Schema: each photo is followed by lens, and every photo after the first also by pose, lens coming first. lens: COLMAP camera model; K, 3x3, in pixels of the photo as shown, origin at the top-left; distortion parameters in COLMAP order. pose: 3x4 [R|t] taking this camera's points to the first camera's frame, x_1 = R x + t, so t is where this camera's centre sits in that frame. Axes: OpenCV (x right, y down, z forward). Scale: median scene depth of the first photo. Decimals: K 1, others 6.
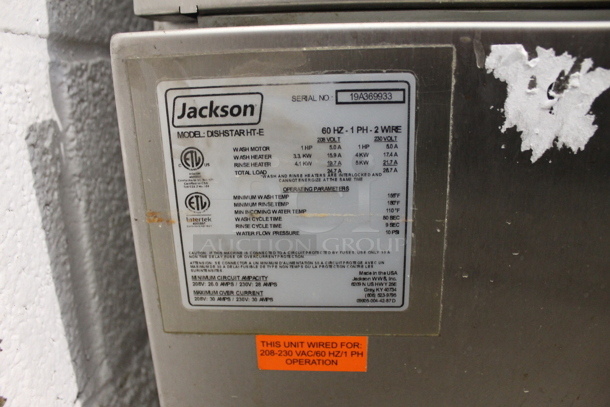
lens RADIAL K [[505.1, 0, 317.0], [0, 505.1, 207.6], [0, 0, 1]] dist [-0.154002, 0.118579]
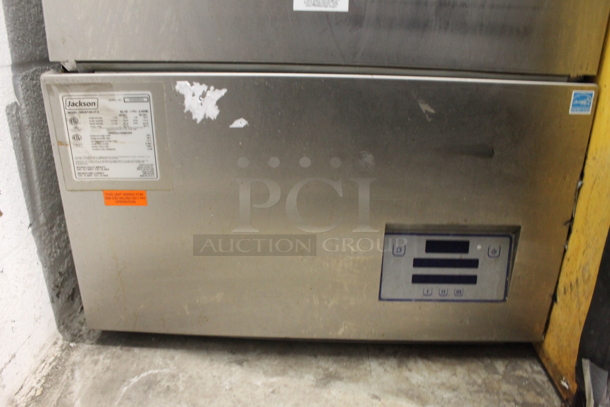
lens RADIAL K [[505.1, 0, 305.7], [0, 505.1, 199.7], [0, 0, 1]] dist [-0.154002, 0.118579]
pose [[0.995713, 0.002081, 0.092477, 0.716293], [-0.011908, 0.994312, 0.105842, 0.026187], [-0.091731, -0.106490, 0.990073, -1.683095]]
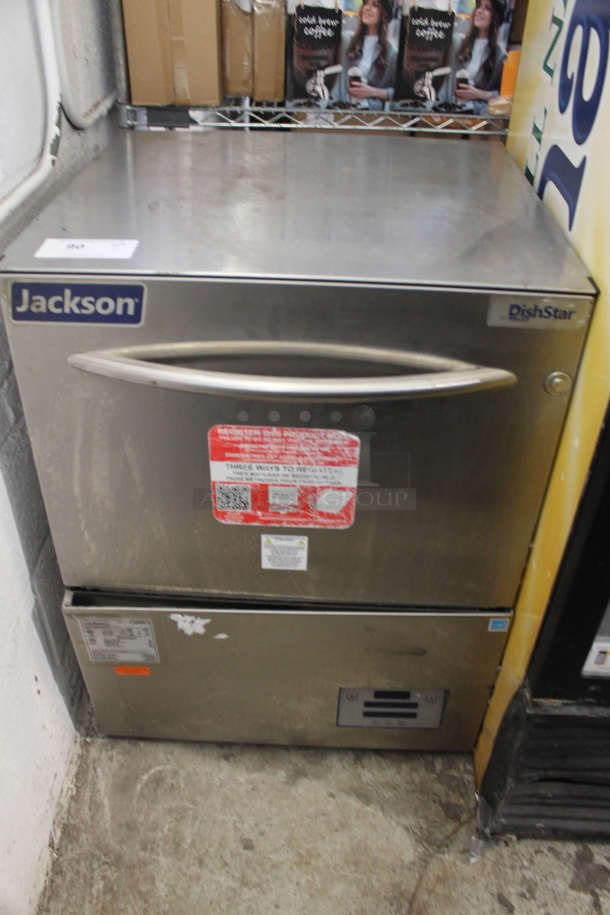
lens RADIAL K [[757.6, 0, 296.3], [0, 757.6, 453.4], [0, 0, 1]] dist [-0.154002, 0.118579]
pose [[0.997829, -0.016539, 0.063753, 0.807491], [-0.008881, 0.925332, 0.379055, -3.004928], [-0.065261, -0.378798, 0.923176, -3.134913]]
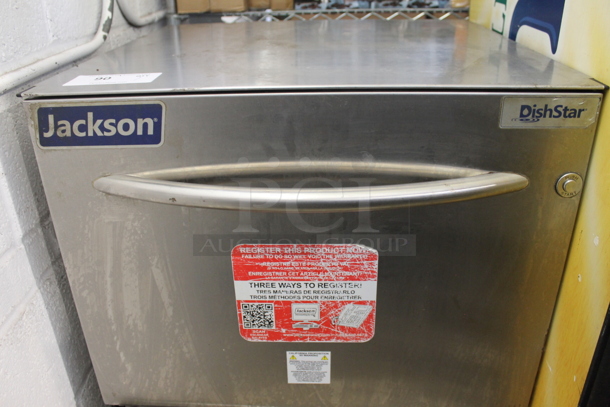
lens RADIAL K [[505.1, 0, 303.2], [0, 505.1, 193.2], [0, 0, 1]] dist [-0.154002, 0.118579]
pose [[0.997456, -0.046208, 0.054282, 0.859387], [0.035003, 0.980822, 0.191739, -2.422007], [-0.062101, -0.189351, 0.979944, -2.039616]]
